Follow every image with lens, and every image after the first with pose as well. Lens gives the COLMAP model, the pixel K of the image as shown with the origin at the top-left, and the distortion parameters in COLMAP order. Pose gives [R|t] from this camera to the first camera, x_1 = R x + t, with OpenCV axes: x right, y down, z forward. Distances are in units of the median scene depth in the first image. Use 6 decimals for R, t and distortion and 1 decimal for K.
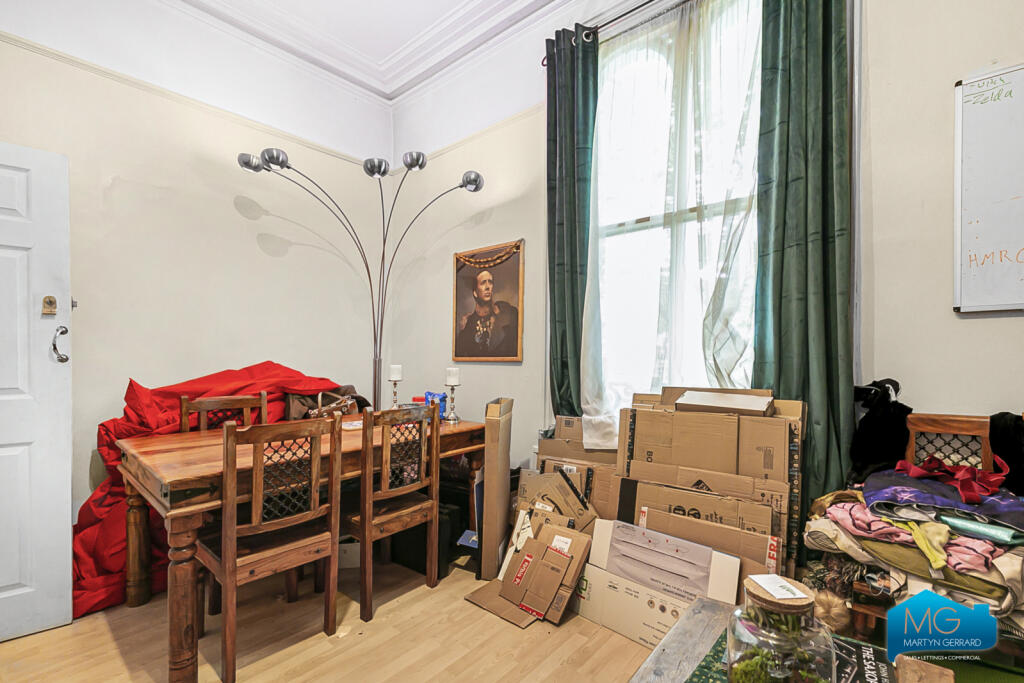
lens RADIAL K [[465.2, 0, 511.0], [0, 465.2, 348.8], [0, 0, 1]] dist [-0.000987, -0.000059]
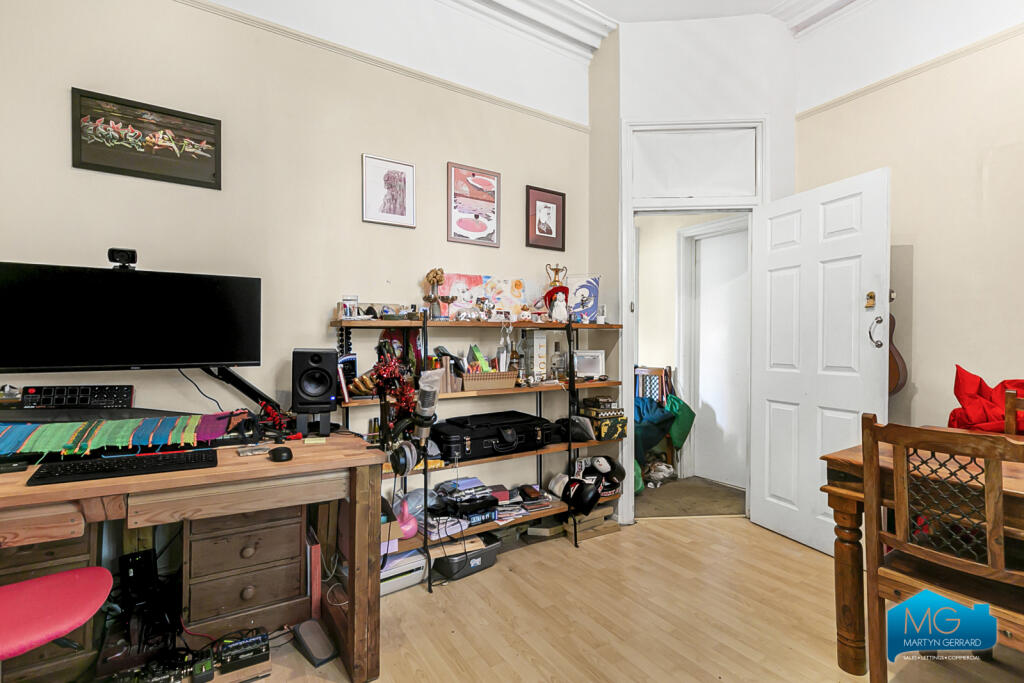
lens RADIAL K [[465.2, 0, 510.7], [0, 465.2, 337.8], [0, 0, 1]] dist [-0.000987, -0.000059]
pose [[-0.274942, -0.003617, -0.961454, 0.458902], [0.006102, 0.999966, -0.005506, 0.005812], [0.961441, -0.007380, -0.274911, 0.527922]]
